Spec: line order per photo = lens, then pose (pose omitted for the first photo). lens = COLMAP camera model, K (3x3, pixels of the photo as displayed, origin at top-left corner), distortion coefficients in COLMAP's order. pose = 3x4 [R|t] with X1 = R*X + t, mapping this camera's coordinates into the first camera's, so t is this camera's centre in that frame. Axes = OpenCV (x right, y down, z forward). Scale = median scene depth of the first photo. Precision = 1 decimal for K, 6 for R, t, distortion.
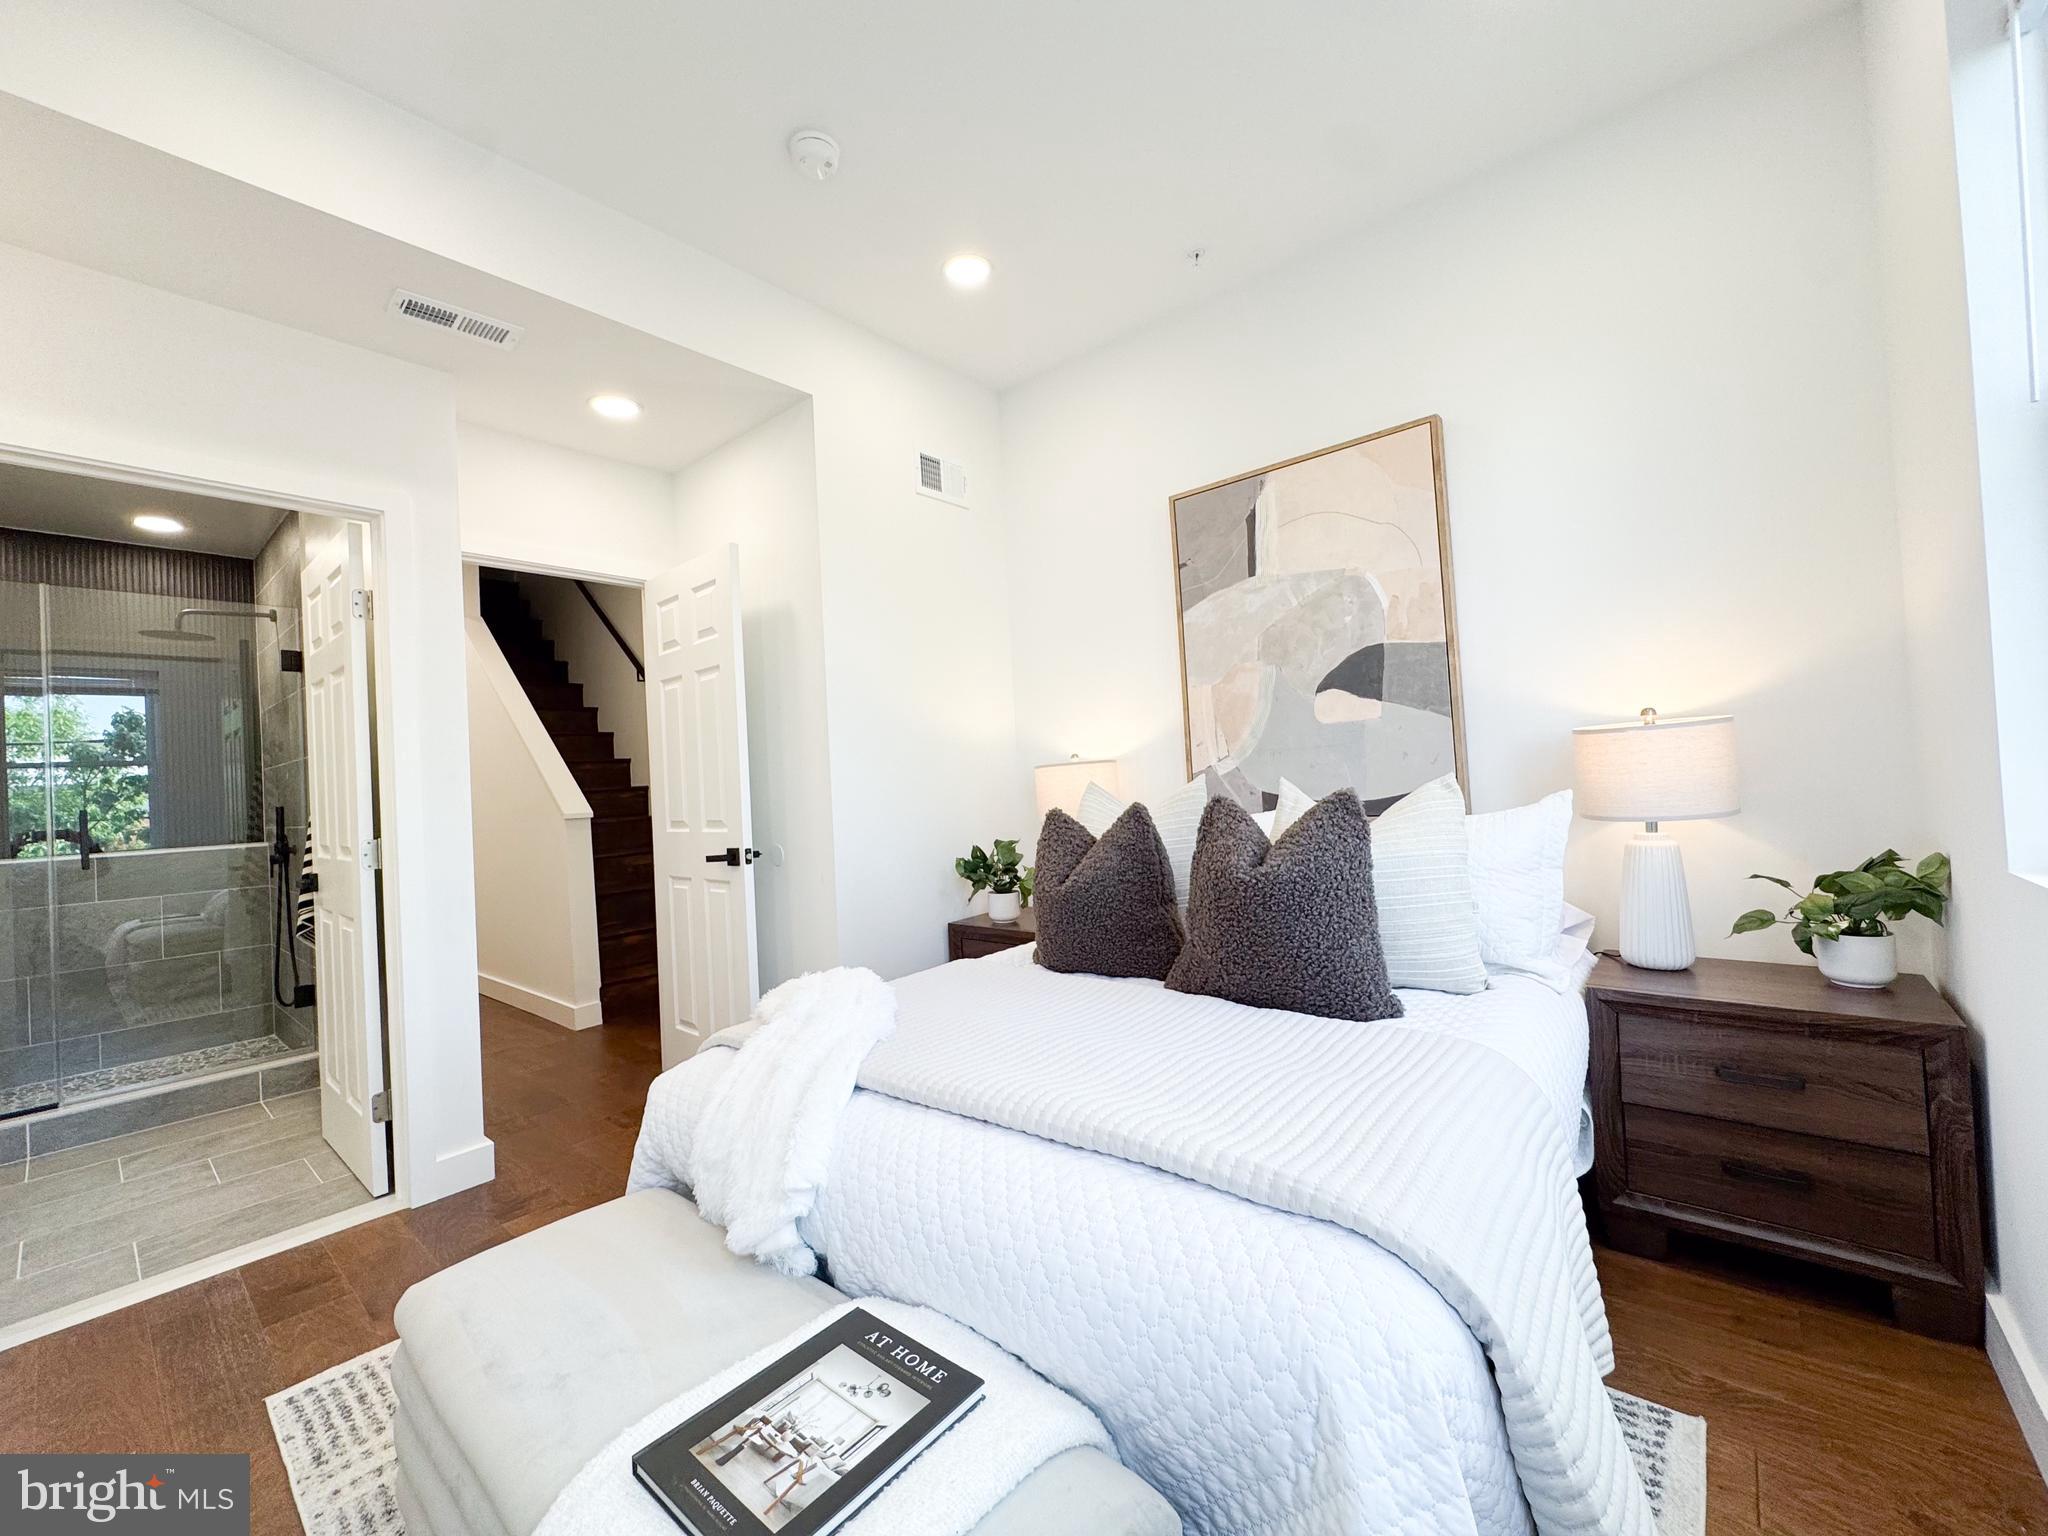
lens RADIAL K [[819.9, 0, 1024.0], [0, 819.9, 768.0], [0, 0, 1]] dist [-0.000654, -0.000074]
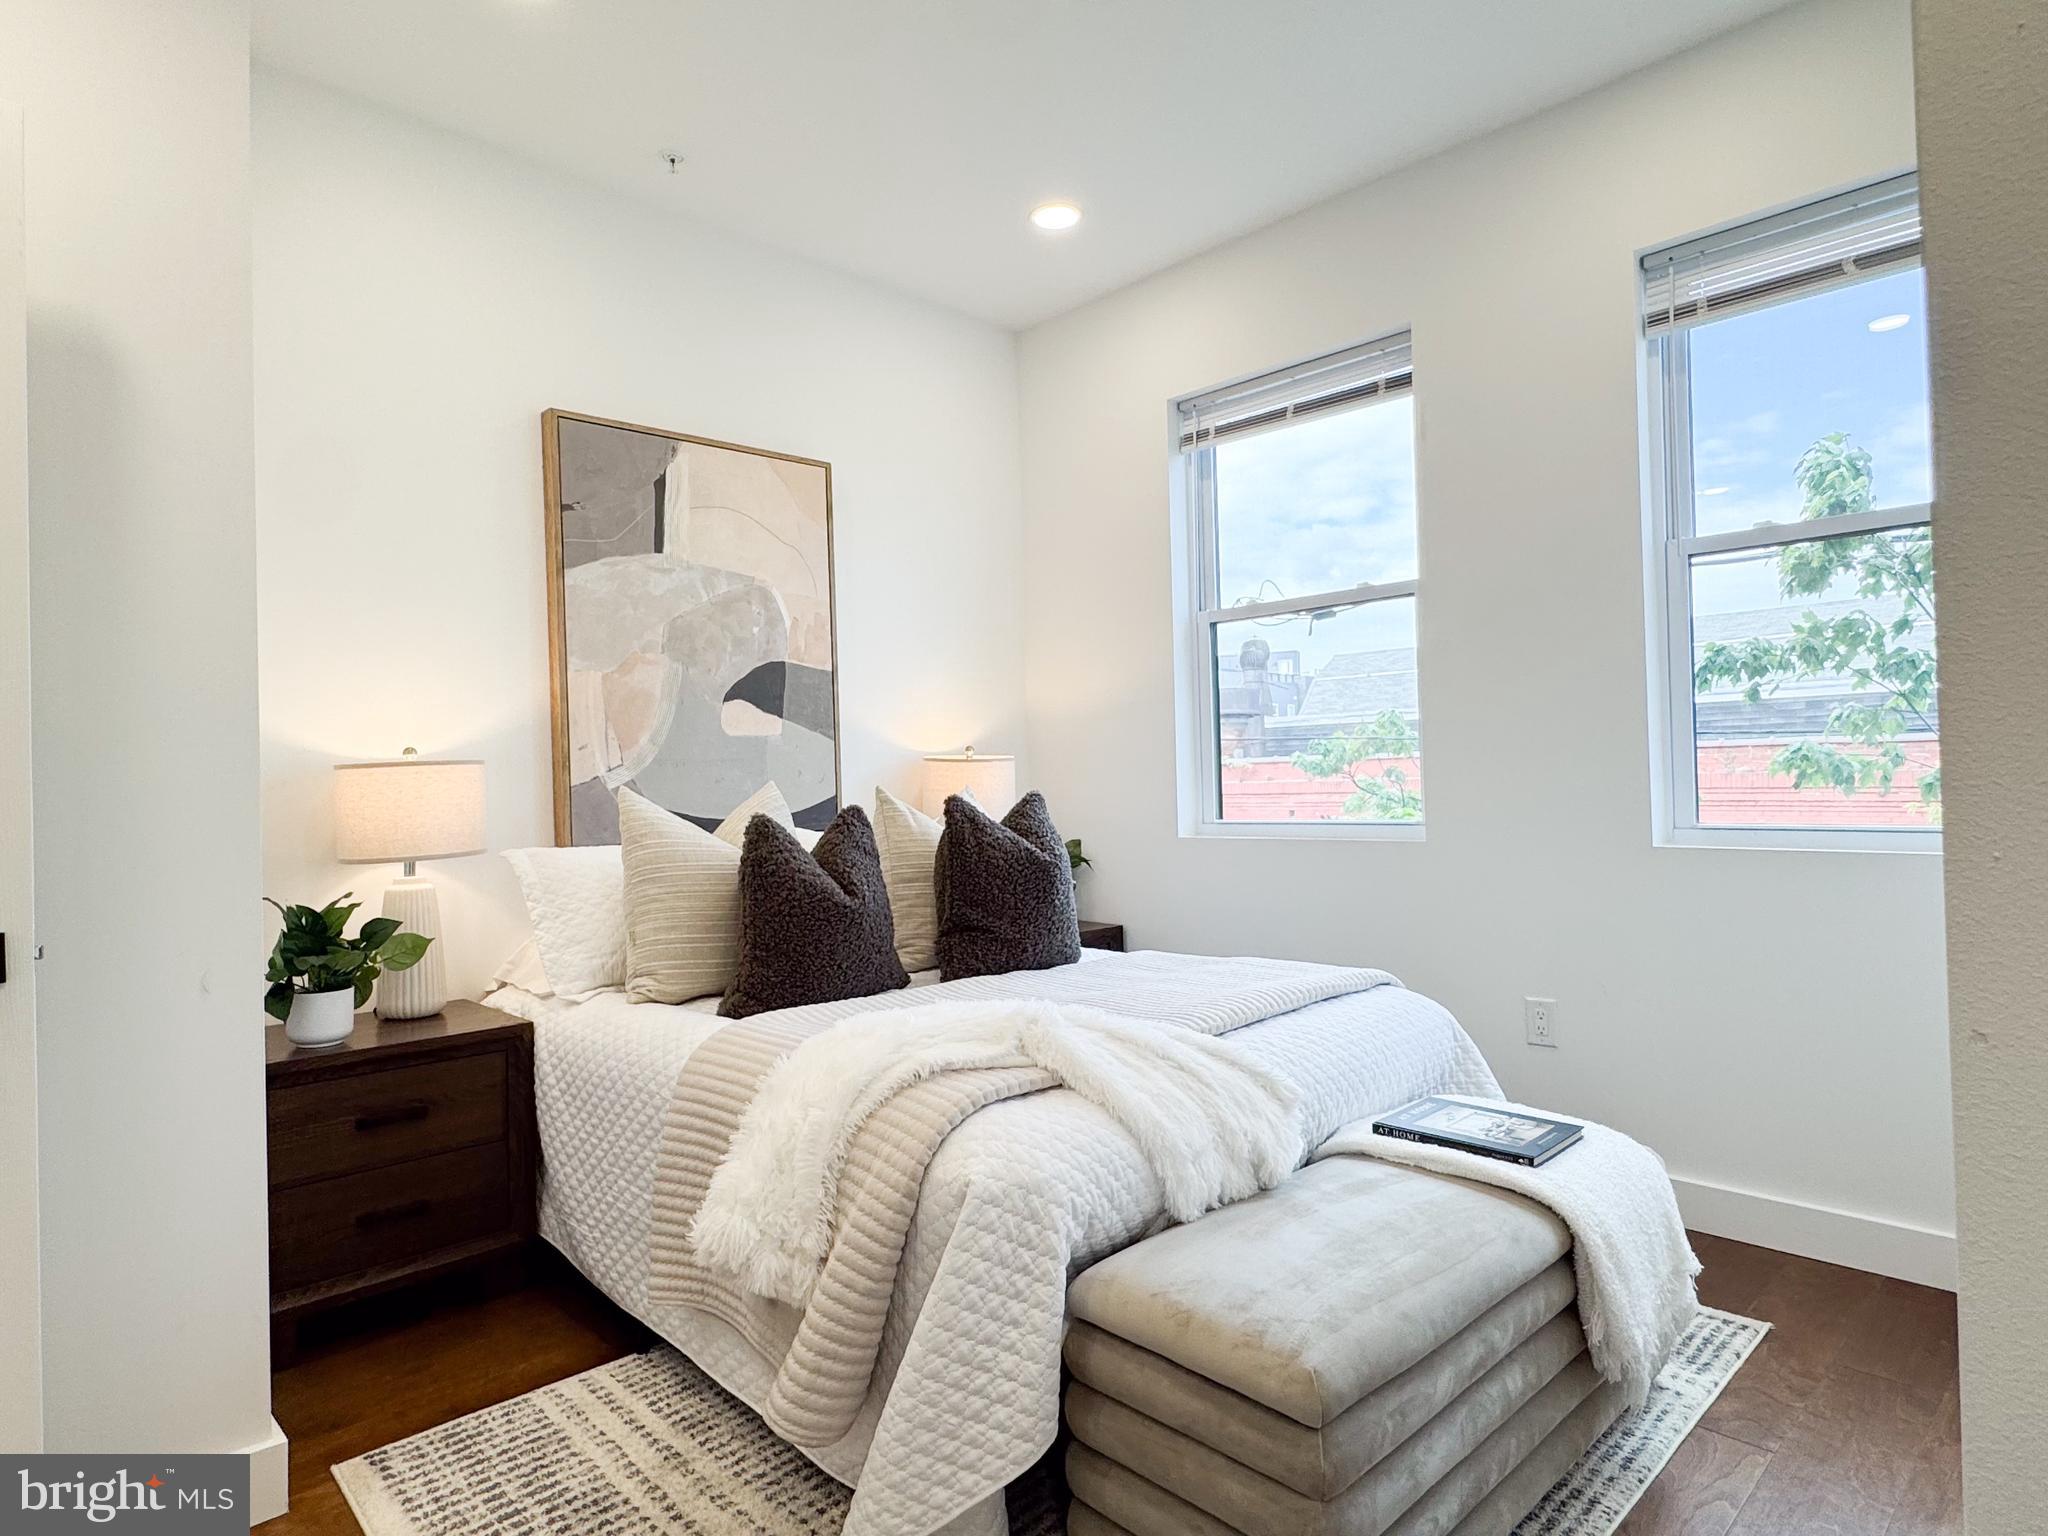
lens RADIAL K [[1154.3, 0, 1024.0], [0, 1154.3, 768.0], [0, 0, 1]] dist [-0.001008, 0.000519]
pose [[0.098264, 0.060525, 0.993318, -0.868498], [0.005181, 0.998104, -0.061329, 0.061968], [-0.995147, 0.011173, 0.097764, 0.531607]]
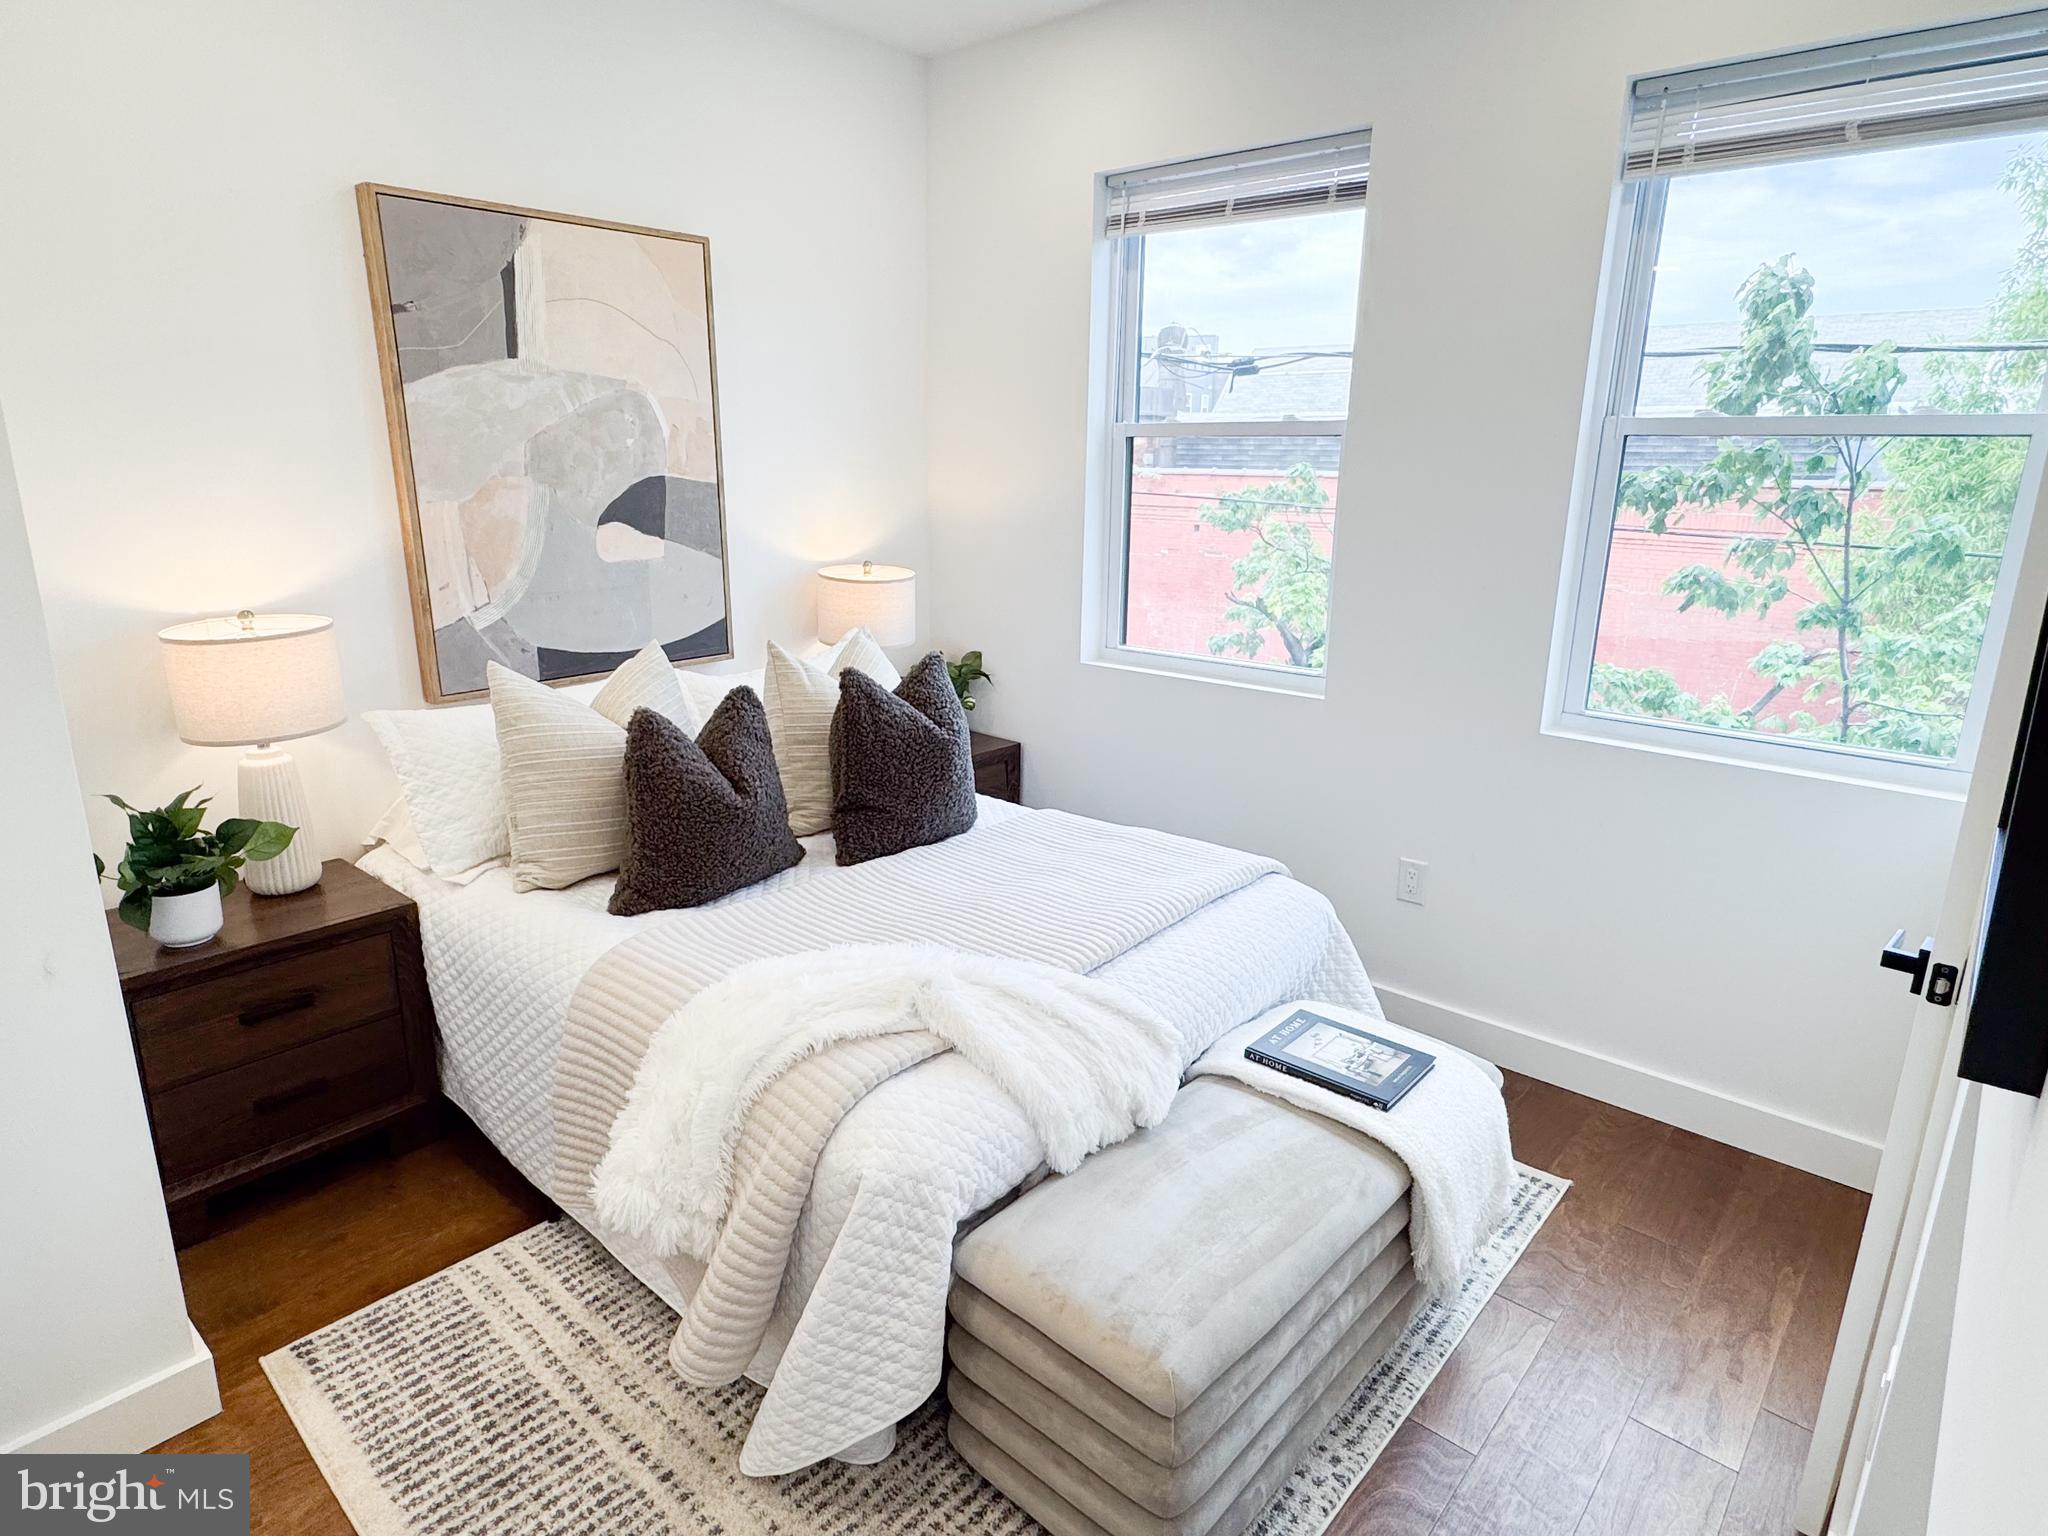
lens RADIAL K [[1152.6, 0, 1018.8], [0, 1152.6, 768.5], [0, 0, 1]] dist [-0.002282, 0.001994]
pose [[0.019494, -0.208732, 0.977779, -0.828496], [-0.030113, 0.977398, 0.209251, -0.106069], [-0.999356, -0.033523, 0.012768, 0.534857]]
